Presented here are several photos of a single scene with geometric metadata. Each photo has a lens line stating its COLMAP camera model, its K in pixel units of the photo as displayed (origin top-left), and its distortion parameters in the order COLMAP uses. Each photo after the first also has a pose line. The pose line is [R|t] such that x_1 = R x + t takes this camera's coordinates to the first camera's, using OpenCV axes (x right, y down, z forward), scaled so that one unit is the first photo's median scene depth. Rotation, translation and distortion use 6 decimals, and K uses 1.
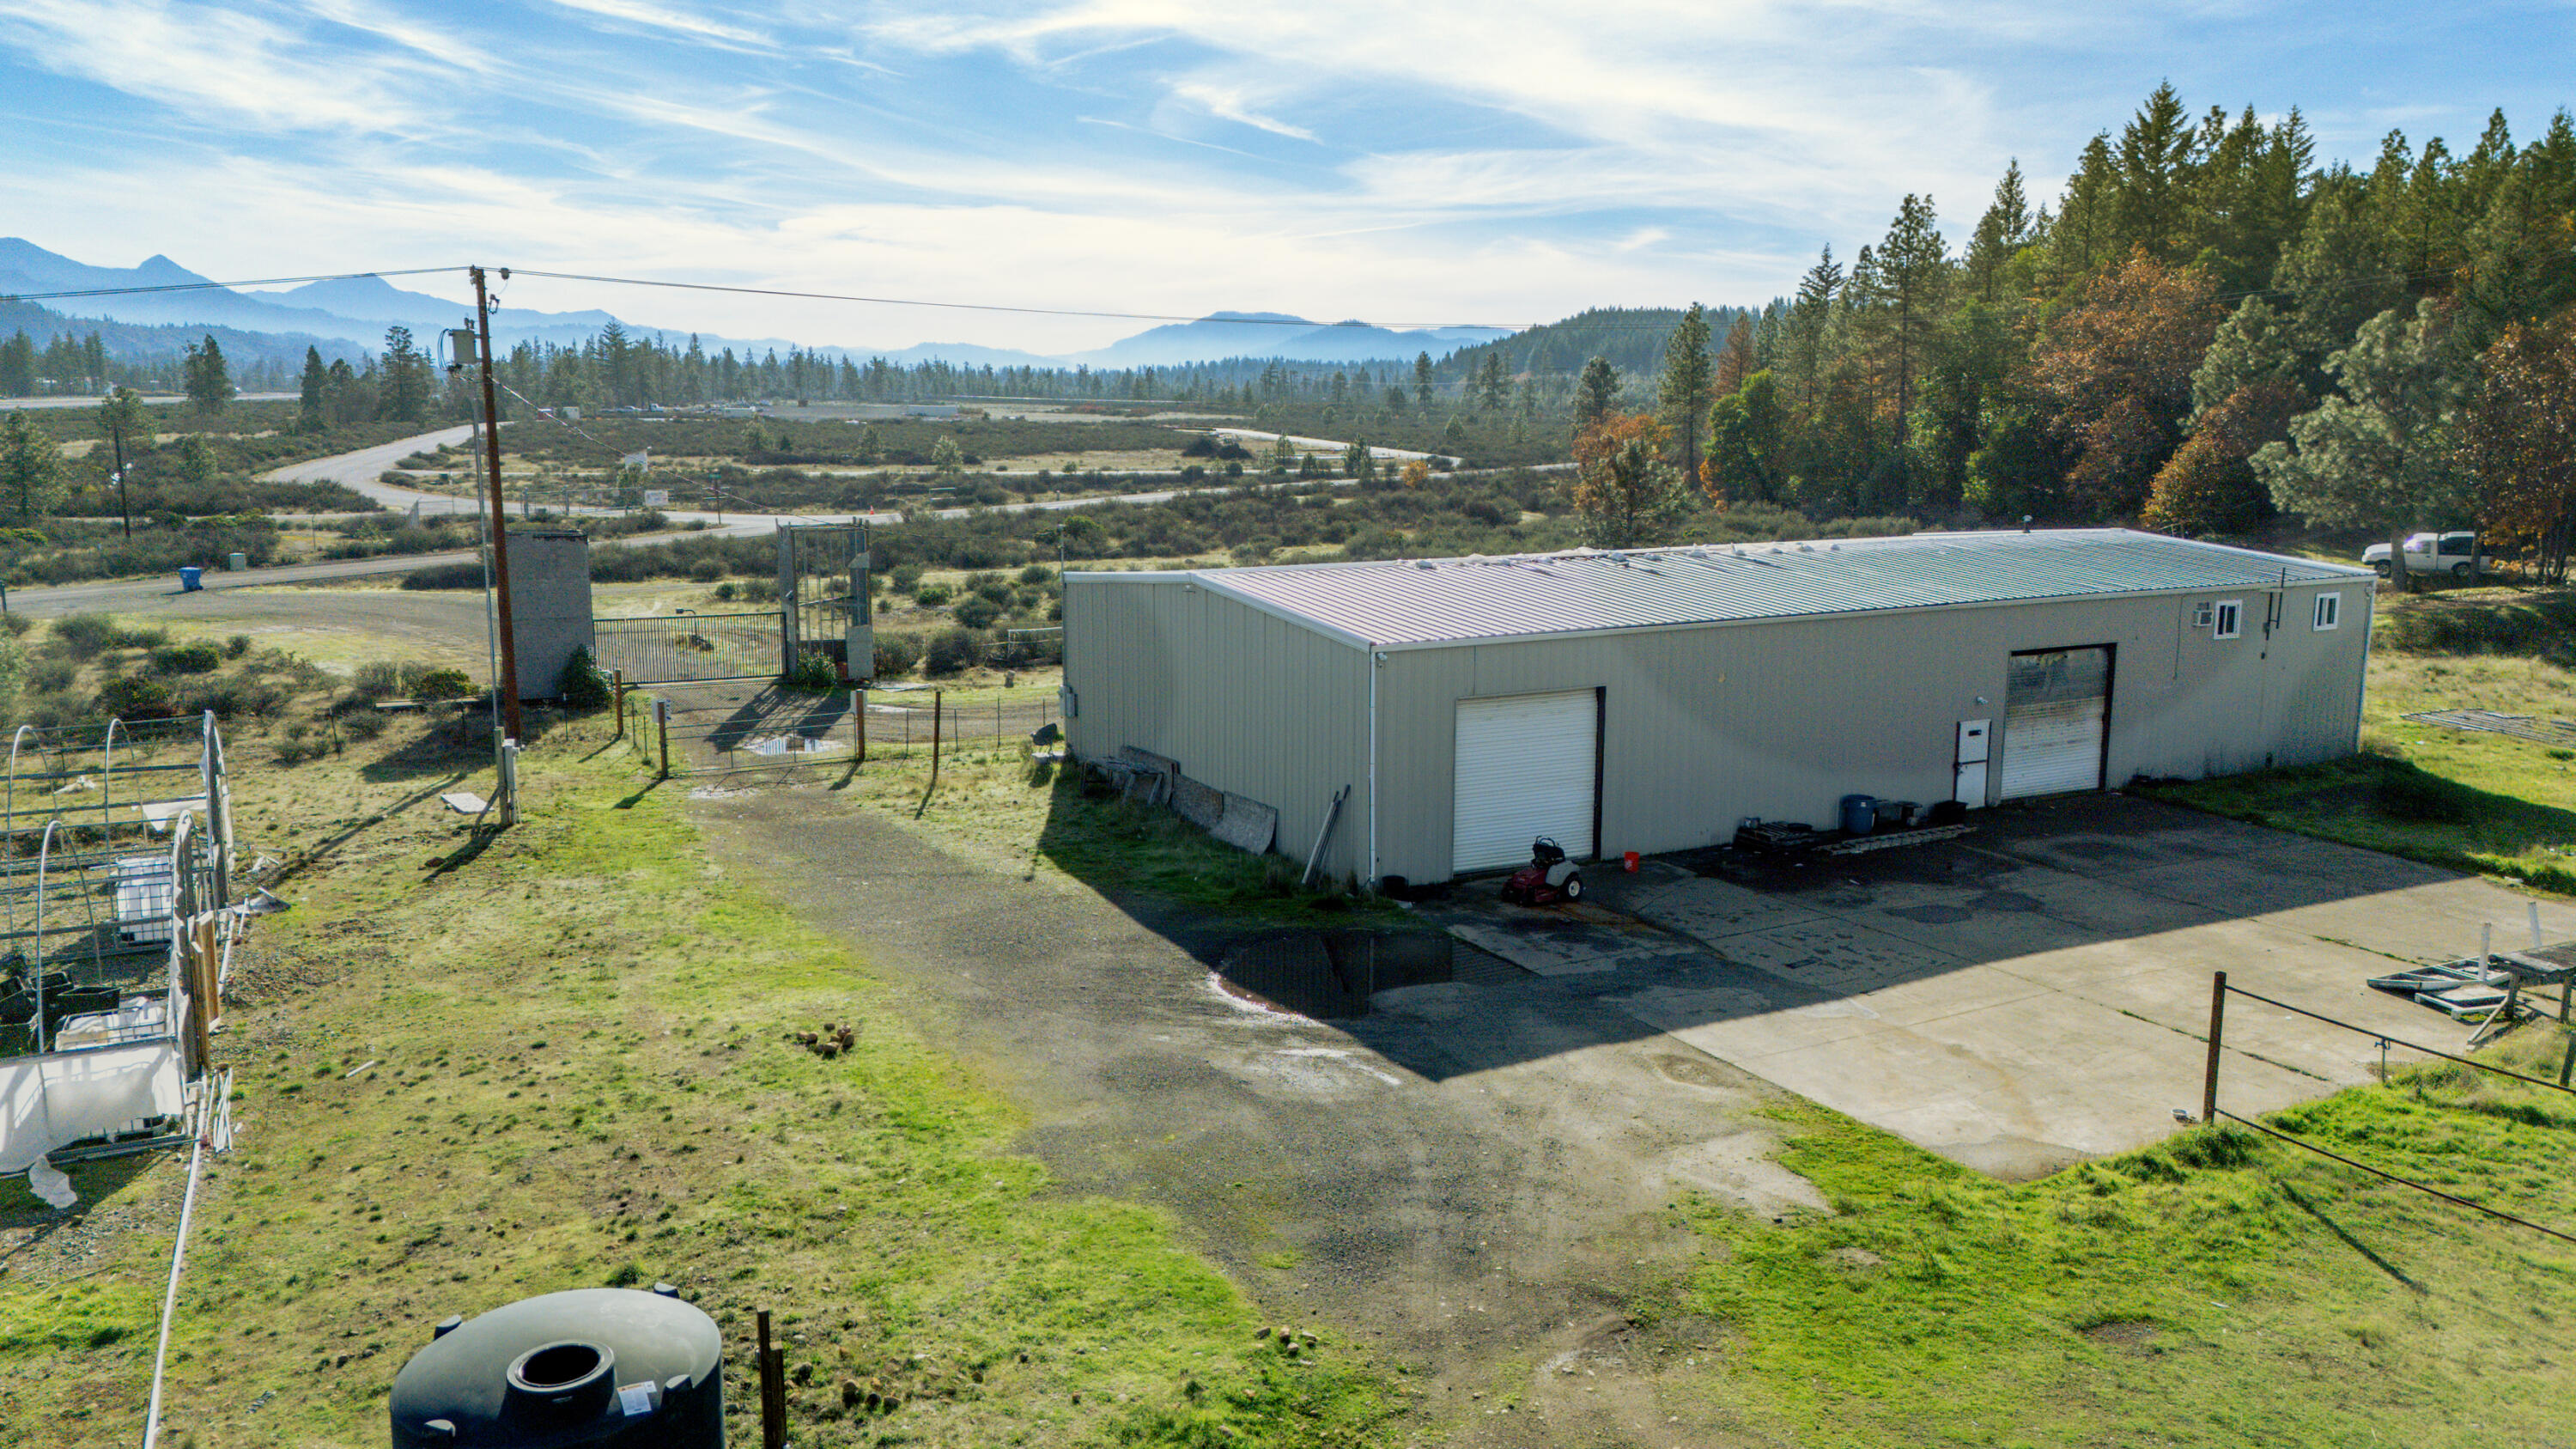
lens RADIAL K [[1900.3, 0, 1290.4], [0, 1900.3, 731.6], [0, 0, 1]] dist [0.091918, -0.083661]
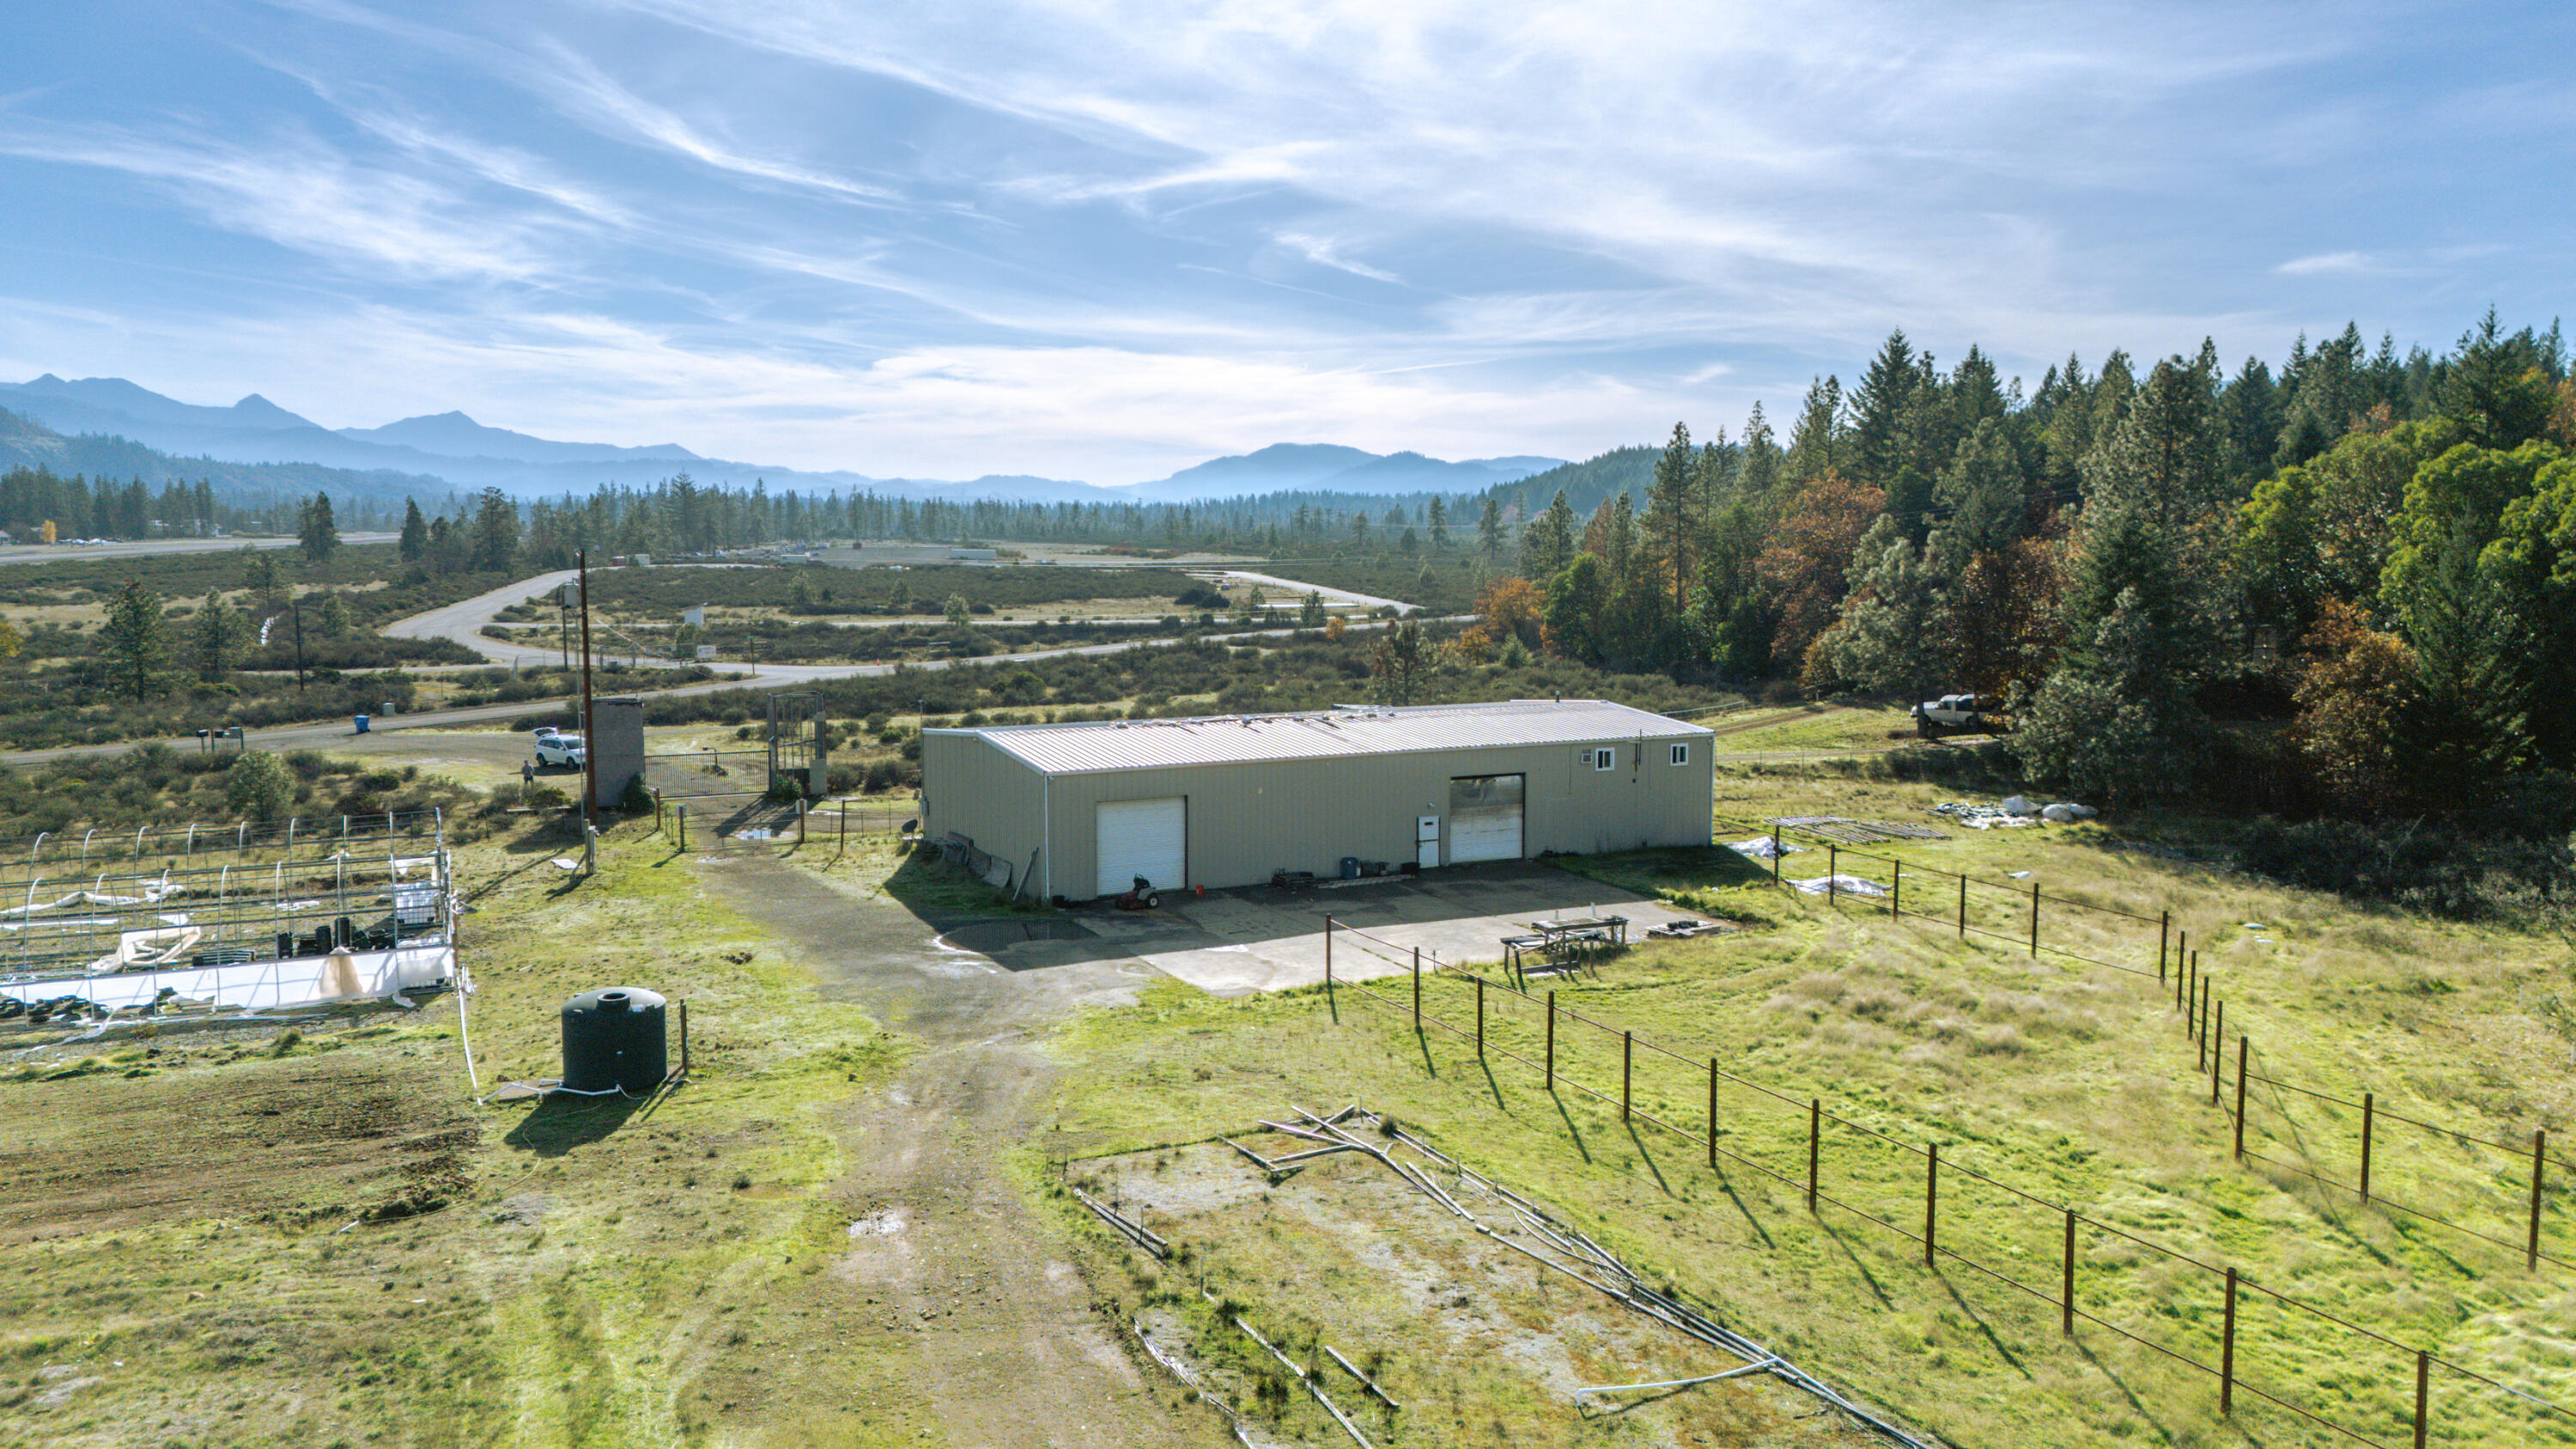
lens RADIAL K [[1900.3, 0, 1290.4], [0, 1900.3, 731.6], [0, 0, 1]] dist [0.091918, -0.083661]
pose [[0.999546, 0.001505, -0.030096, 0.190403], [-0.003479, 0.997837, -0.065648, 0.020668], [0.029933, 0.065723, 0.997389, -0.493622]]
